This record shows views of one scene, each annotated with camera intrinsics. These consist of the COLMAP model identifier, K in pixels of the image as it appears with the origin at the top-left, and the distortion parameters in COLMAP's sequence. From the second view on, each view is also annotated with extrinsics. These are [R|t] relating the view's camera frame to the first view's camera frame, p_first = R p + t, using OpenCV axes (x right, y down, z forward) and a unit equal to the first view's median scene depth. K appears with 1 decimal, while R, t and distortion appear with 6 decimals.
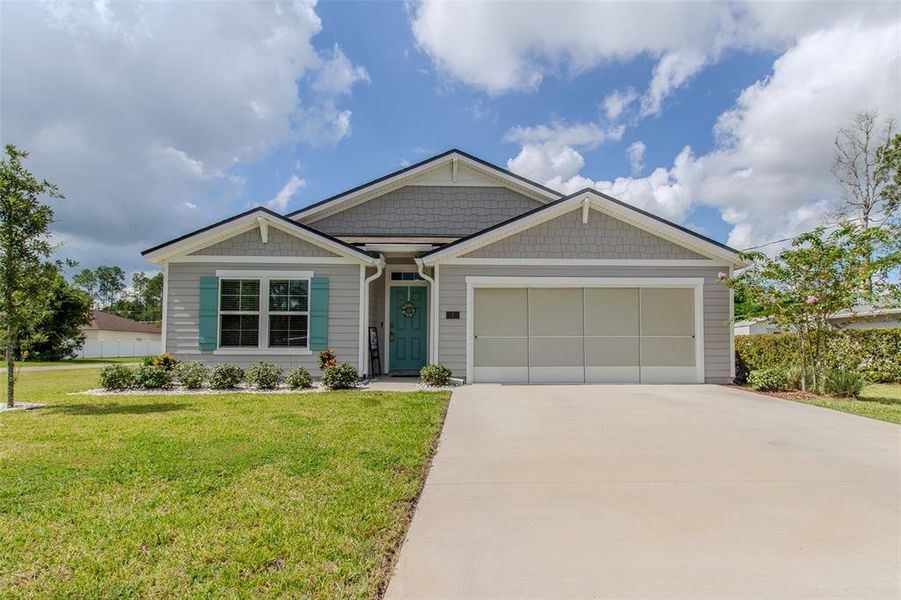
lens RADIAL K [[488.4, 0, 487.3], [0, 488.4, 327.8], [0, 0, 1]] dist [-0.000986, -0.000262]
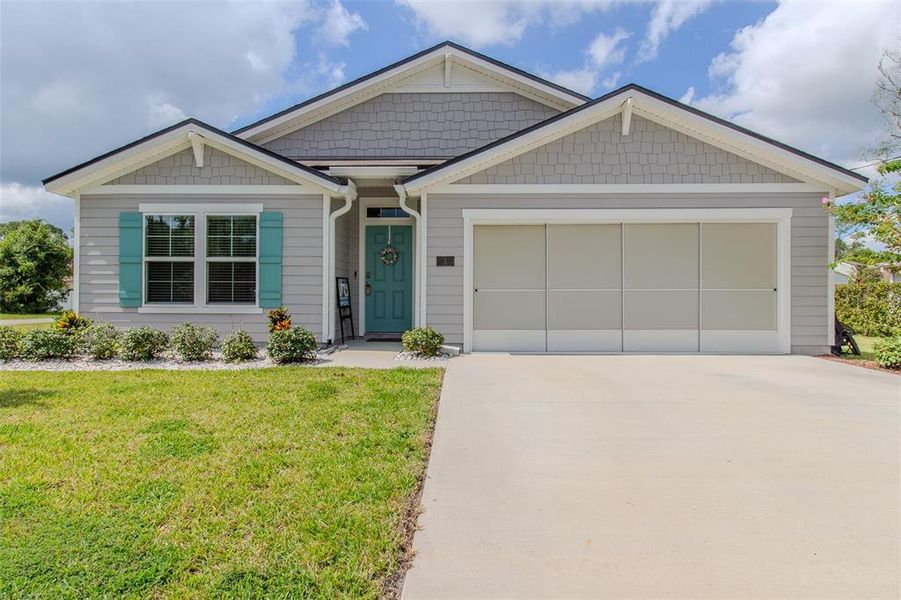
lens RADIAL K [[490.5, 0, 451.1], [0, 490.5, 296.7], [0, 0, 1]] dist [0.001152, -0.000185]
pose [[0.998395, 0.000550, -0.056635, -0.019090], [0.001493, 0.999350, 0.036019, 0.001475], [0.056617, -0.036046, 0.997745, 0.246758]]
